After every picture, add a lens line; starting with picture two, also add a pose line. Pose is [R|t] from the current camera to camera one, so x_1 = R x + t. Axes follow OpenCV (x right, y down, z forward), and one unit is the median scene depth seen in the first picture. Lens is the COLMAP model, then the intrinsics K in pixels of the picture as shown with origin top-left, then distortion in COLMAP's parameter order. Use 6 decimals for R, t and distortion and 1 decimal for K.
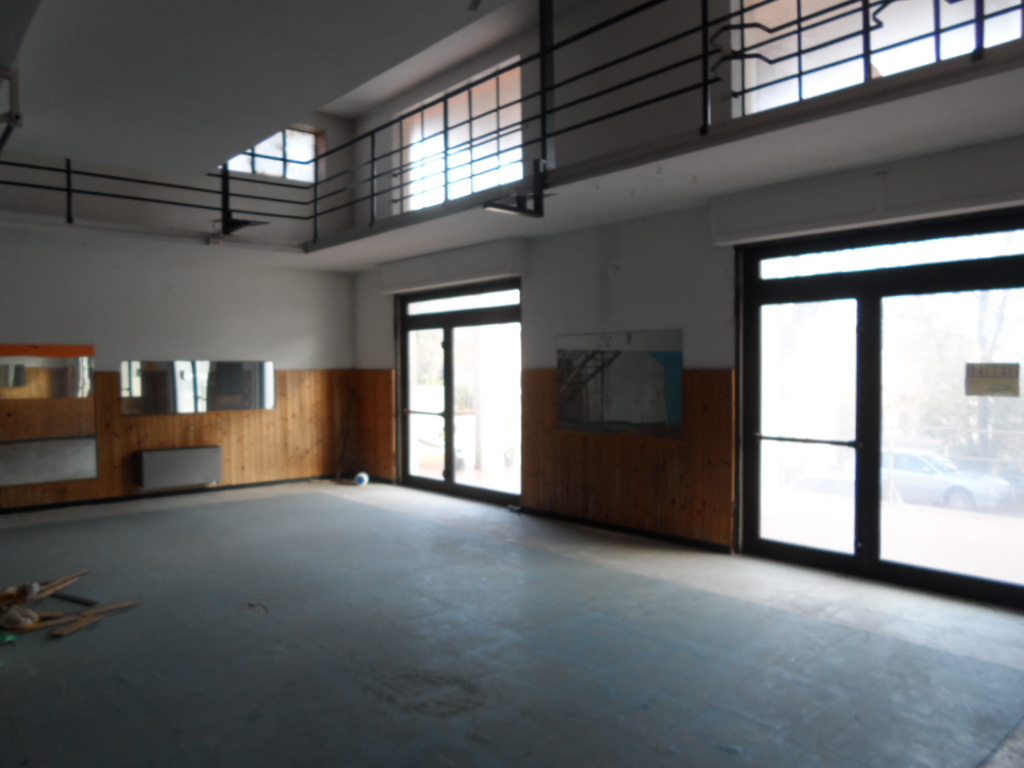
lens RADIAL K [[750.8, 0, 516.2], [0, 750.8, 388.0], [0, 0, 1]] dist [-0.103370, 0.070686]
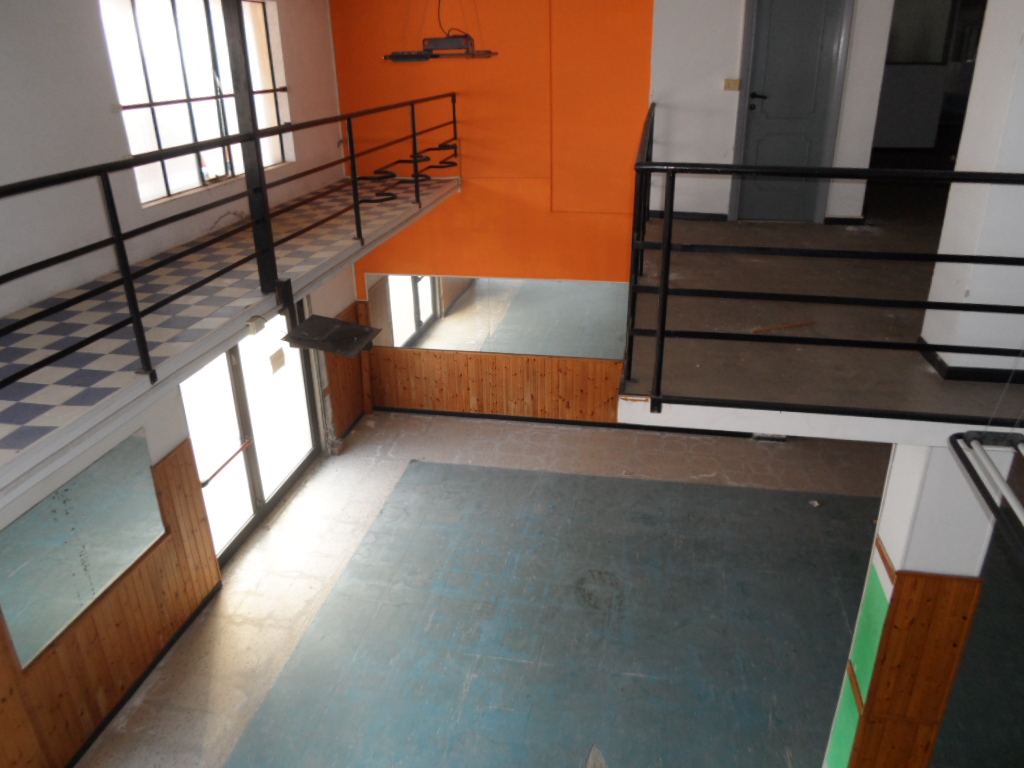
lens RADIAL K [[750.8, 0, 516.2], [0, 750.8, 388.0], [0, 0, 1]] dist [-0.103370, 0.070686]
pose [[-0.634829, -0.299705, 0.712158, -0.923324], [0.033523, 0.910154, 0.412912, -0.658818], [-0.771925, 0.286002, -0.567745, 1.649815]]
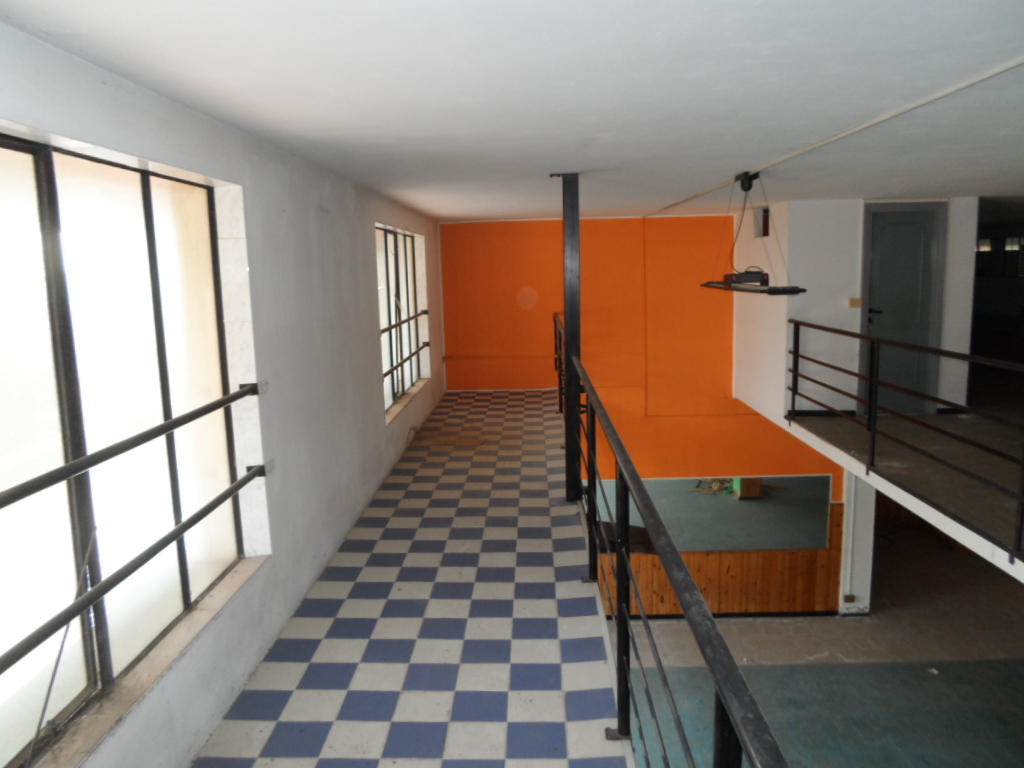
lens RADIAL K [[750.8, 0, 516.2], [0, 750.8, 388.0], [0, 0, 1]] dist [-0.103370, 0.070686]
pose [[-0.738932, -0.075227, 0.669567, -0.598765], [0.047816, 0.985387, 0.163480, -0.709654], [-0.672081, 0.152817, -0.724537, 2.098387]]
